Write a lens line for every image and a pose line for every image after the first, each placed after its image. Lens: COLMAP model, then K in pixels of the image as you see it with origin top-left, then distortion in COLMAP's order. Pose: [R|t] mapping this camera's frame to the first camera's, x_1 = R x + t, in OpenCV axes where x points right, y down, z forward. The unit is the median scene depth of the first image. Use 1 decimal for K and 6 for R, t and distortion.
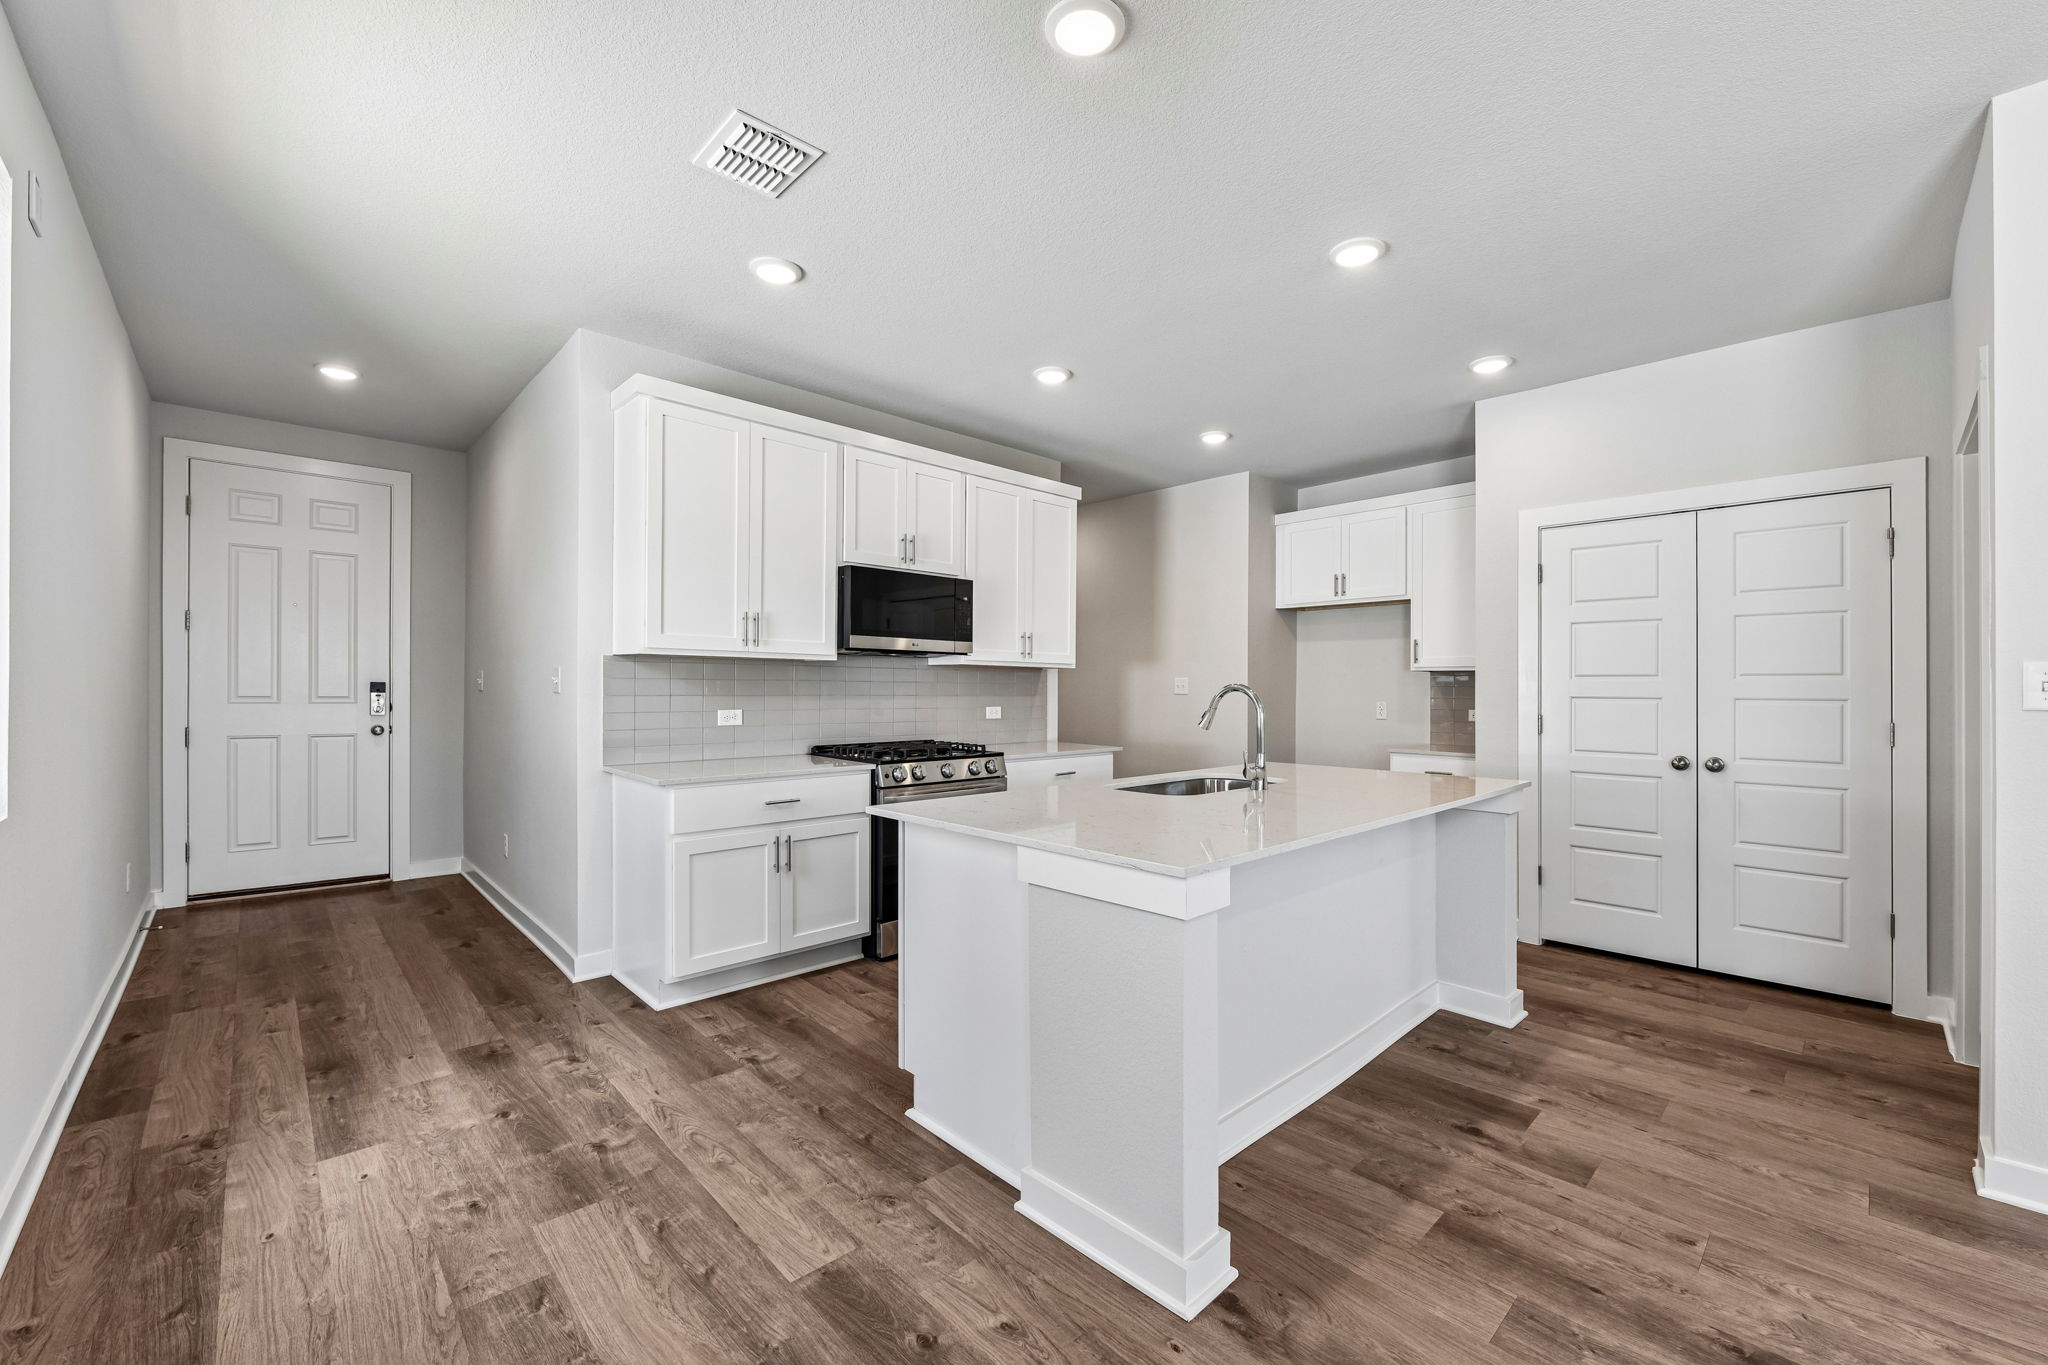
lens RADIAL K [[837.7, 0, 1038.3], [0, 837.7, 672.2], [0, 0, 1]] dist [-0.012789, -0.000363]
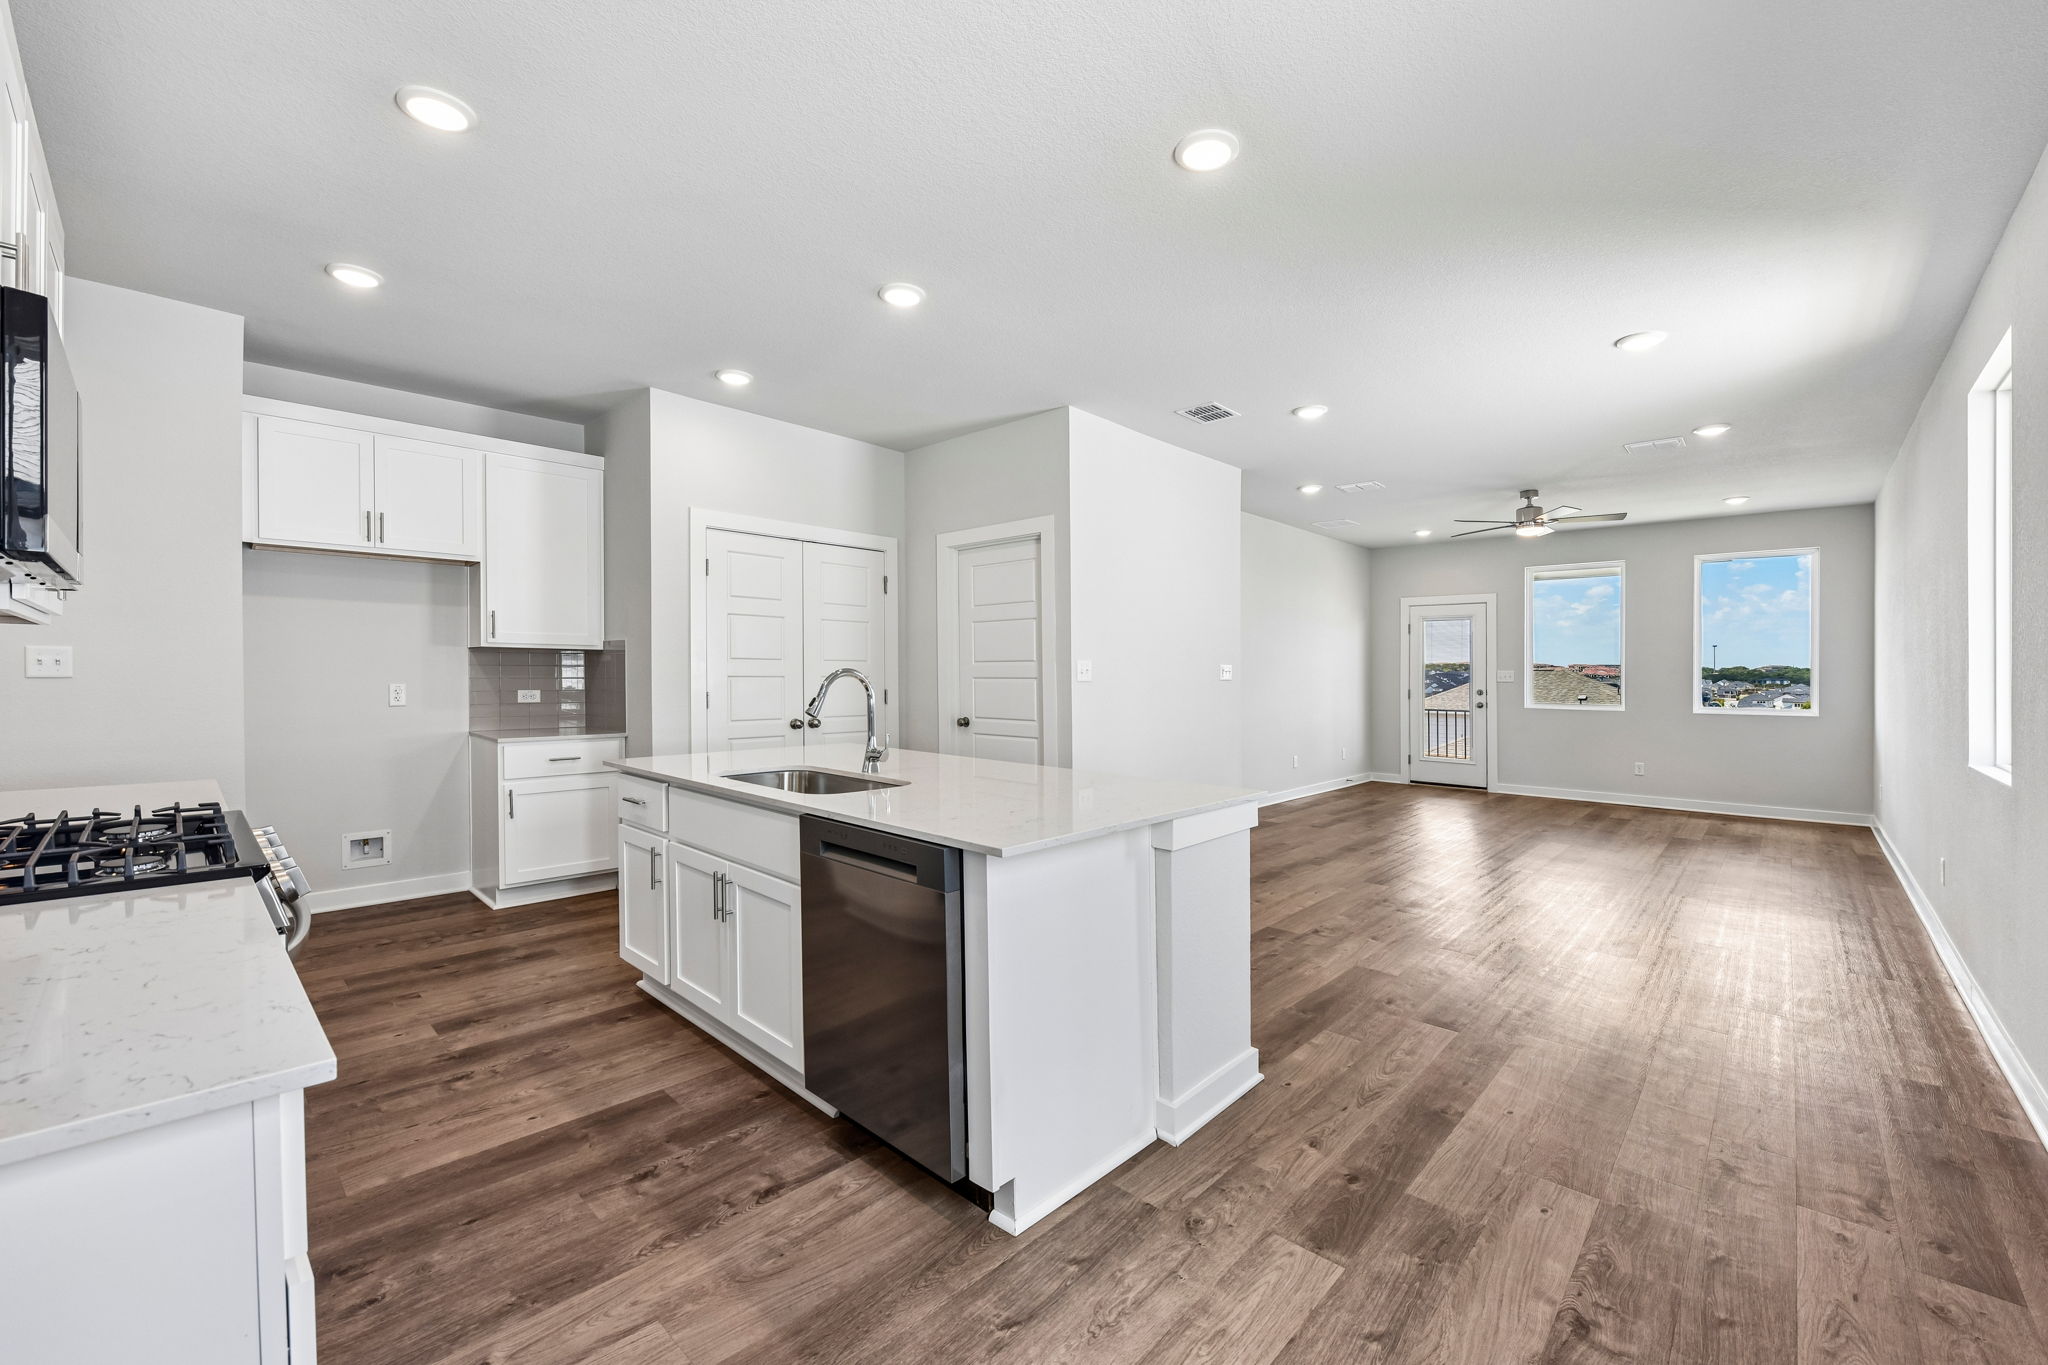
lens RADIAL K [[818.6, 0, 1029.8], [0, 818.6, 676.7], [0, 0, 1]] dist [-0.000194, -0.007597]
pose [[-0.052724, -0.012477, 0.998531, -0.581607], [-0.027627, 0.999557, 0.011031, 0.005842], [-0.998227, -0.027005, -0.053045, 0.671185]]
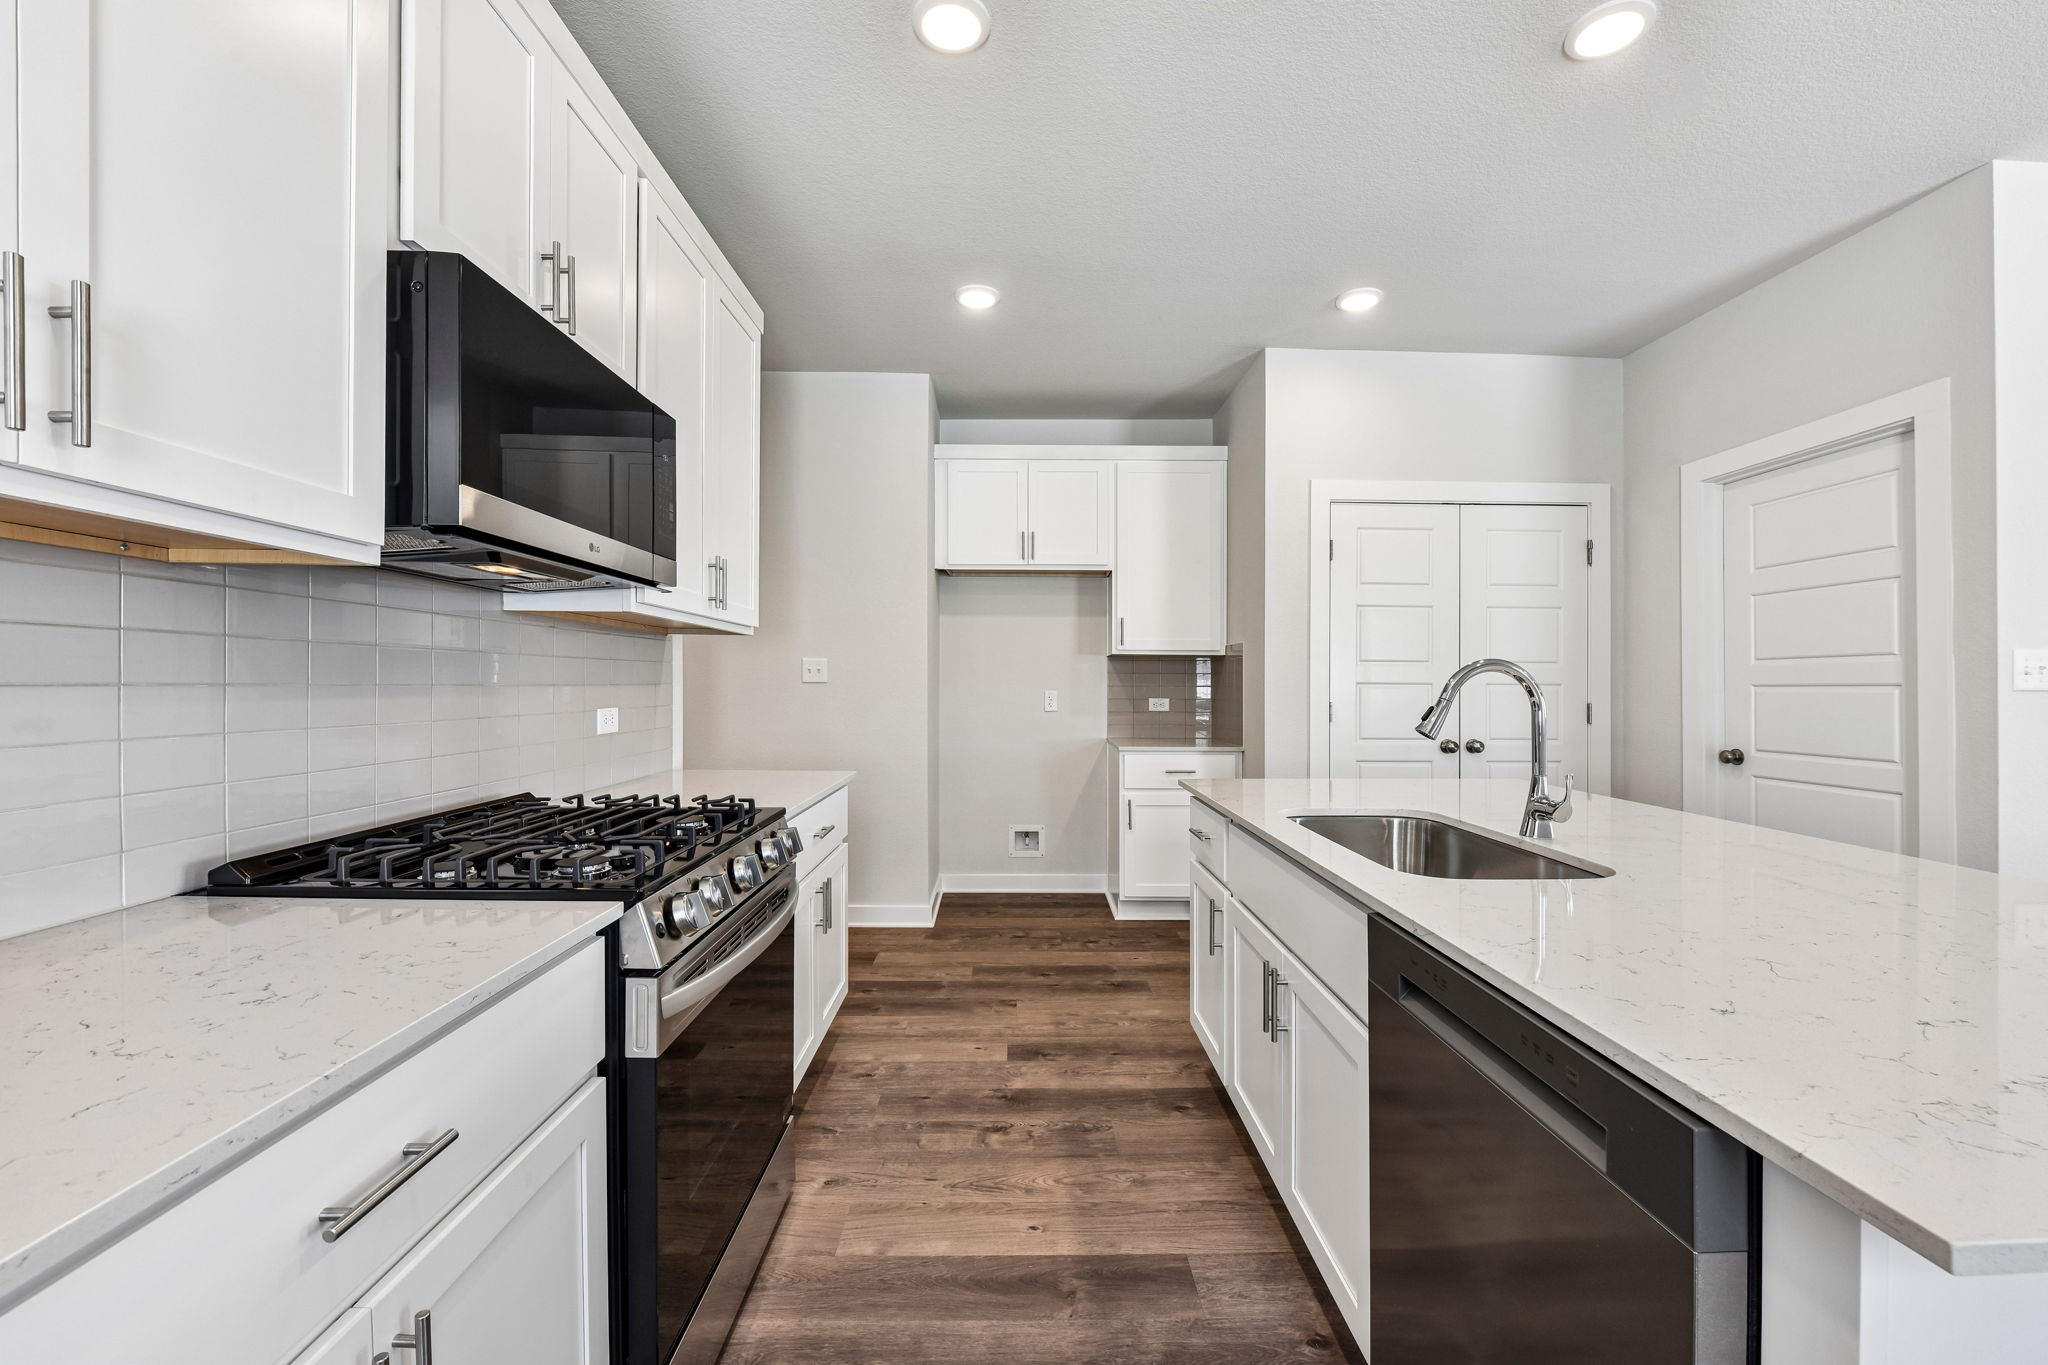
lens RADIAL K [[822.0, 0, 1038.0], [0, 822.0, 692.4], [0, 0, 1]] dist [-0.011042, -0.003768]
pose [[0.666153, -0.011009, 0.745734, -0.325771], [-0.015449, 0.999473, 0.028555, 0.020381], [-0.745655, -0.030543, 0.665632, 0.685174]]
